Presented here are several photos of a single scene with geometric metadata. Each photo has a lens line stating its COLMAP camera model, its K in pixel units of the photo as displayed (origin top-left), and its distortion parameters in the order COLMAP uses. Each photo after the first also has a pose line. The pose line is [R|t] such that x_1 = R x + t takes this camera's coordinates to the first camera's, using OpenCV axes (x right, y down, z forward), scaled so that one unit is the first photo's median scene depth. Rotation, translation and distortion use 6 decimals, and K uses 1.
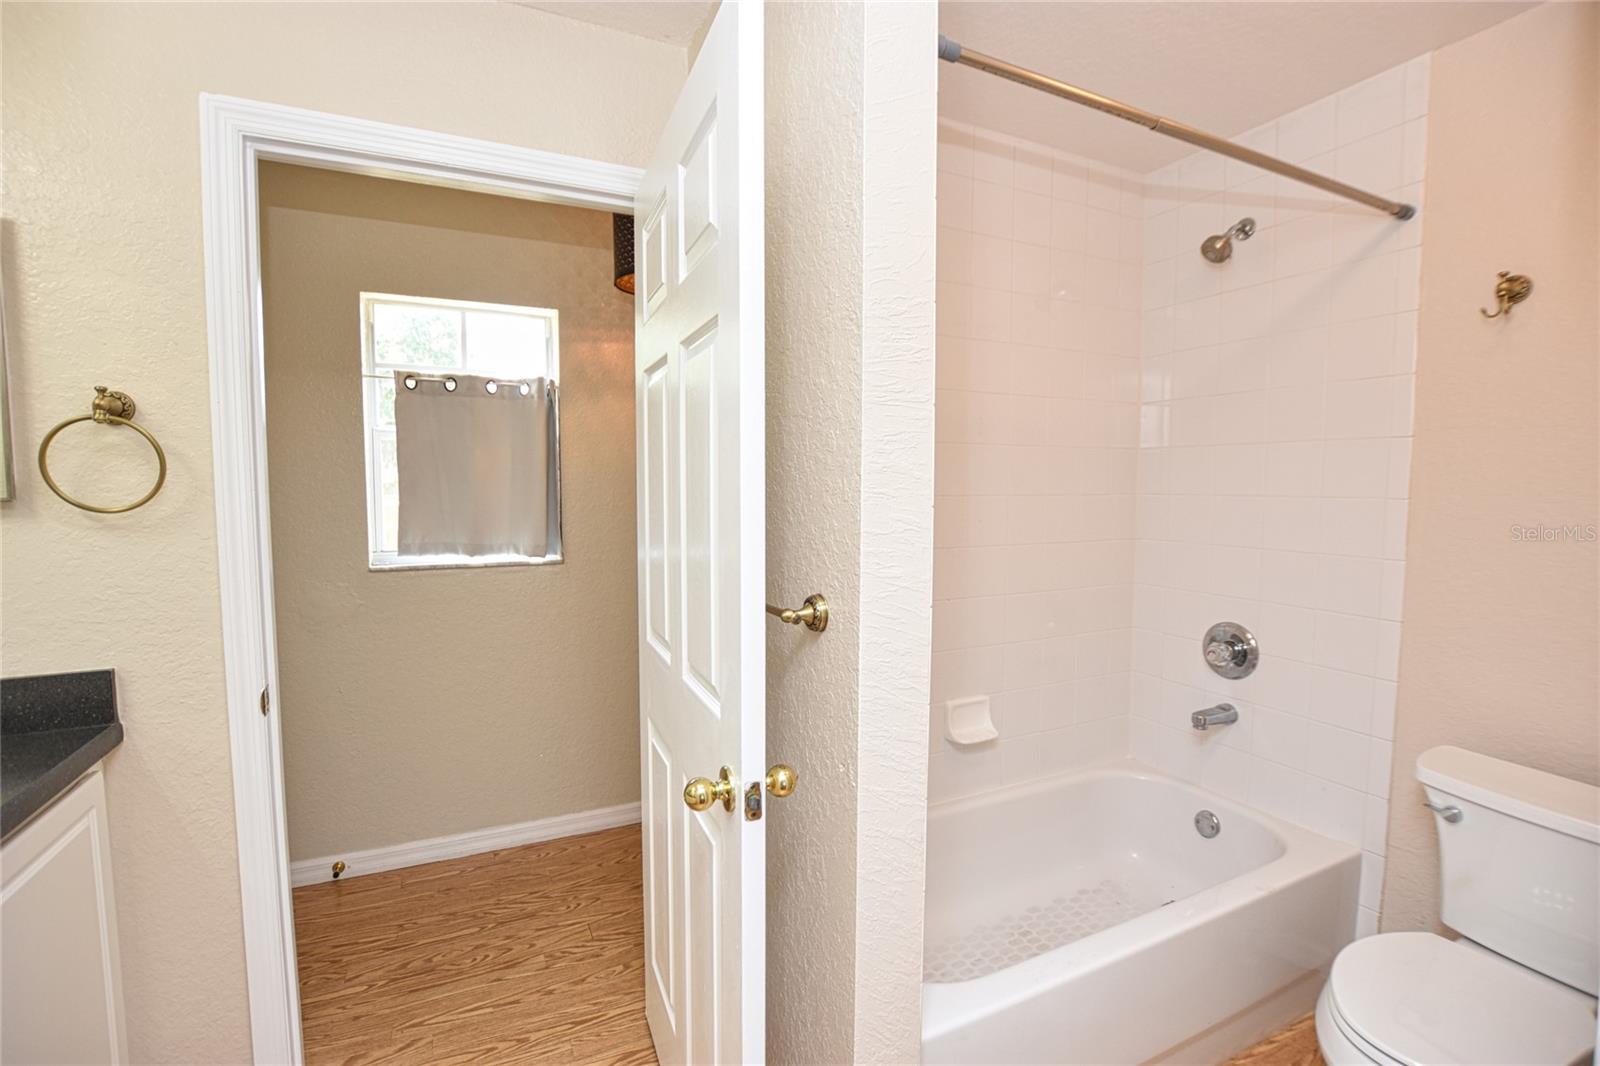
lens RADIAL K [[706.9, 0, 798.6], [0, 706.9, 536.6], [0, 0, 1]] dist [-0.030809, 0.004496]
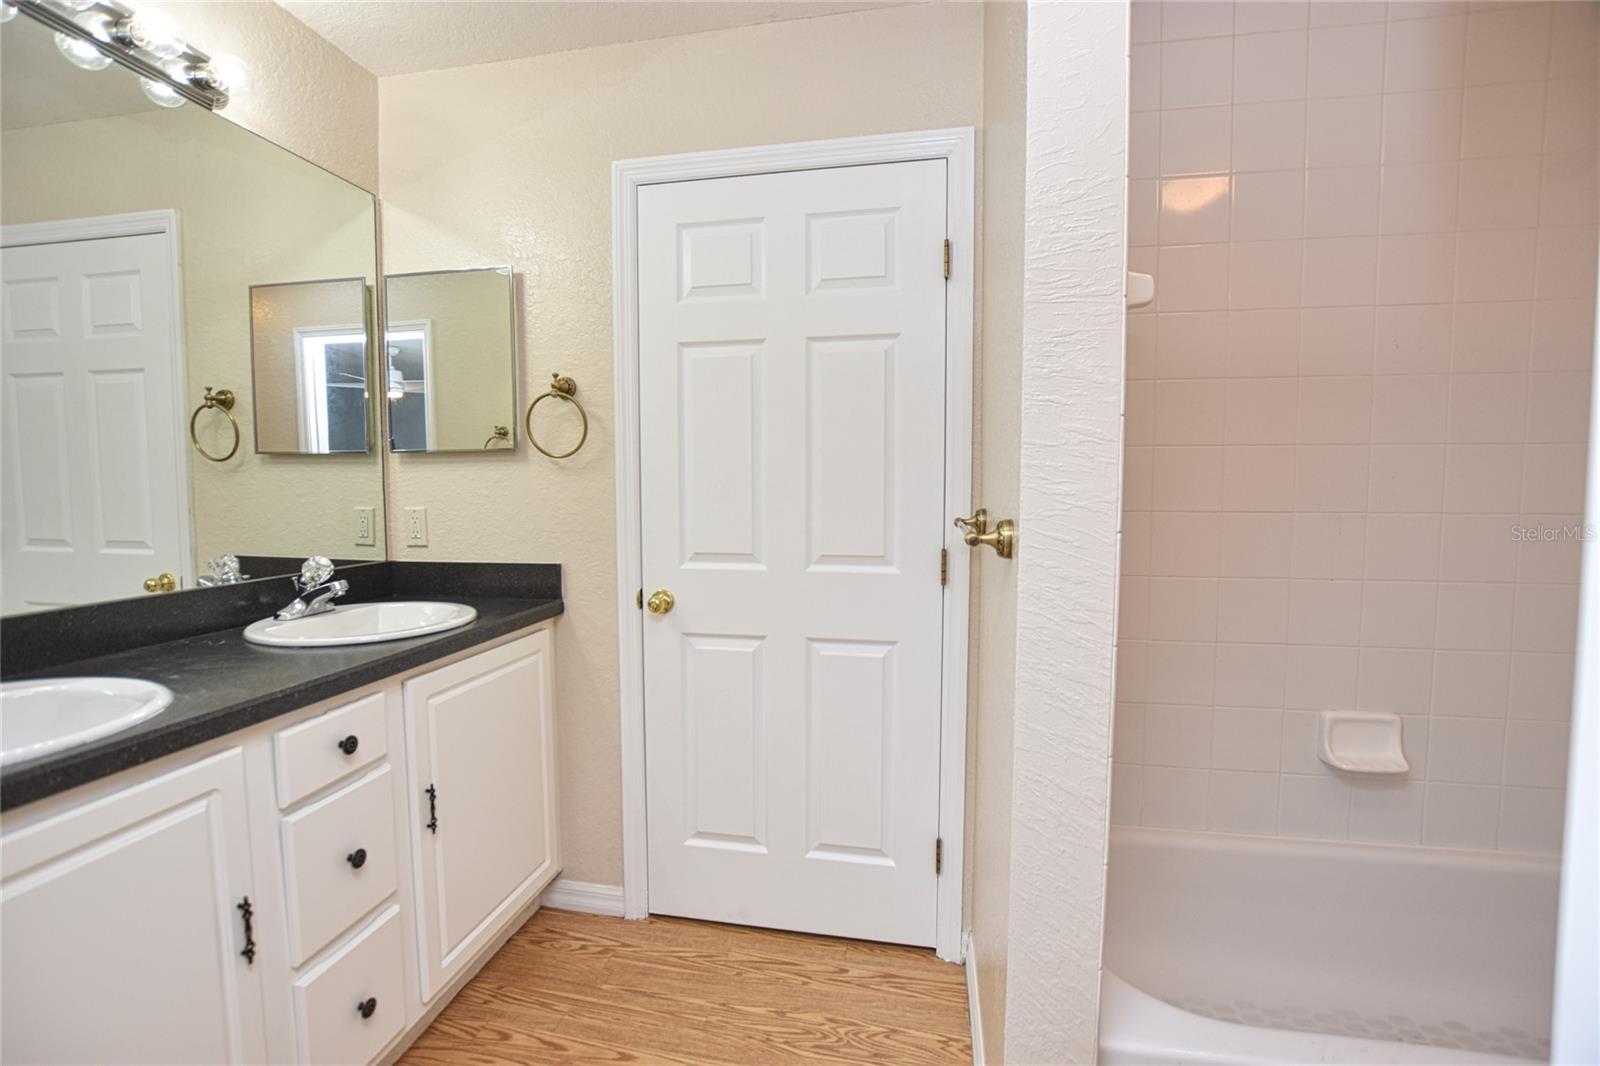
lens RADIAL K [[706.9, 0, 797.9], [0, 706.9, 530.2], [0, 0, 1]] dist [-0.030809, 0.004496]
pose [[0.809579, 0.035509, -0.585935, 0.325386], [-0.038723, 0.999225, 0.007053, 0.092560], [0.585732, 0.016980, 0.810327, 0.066050]]
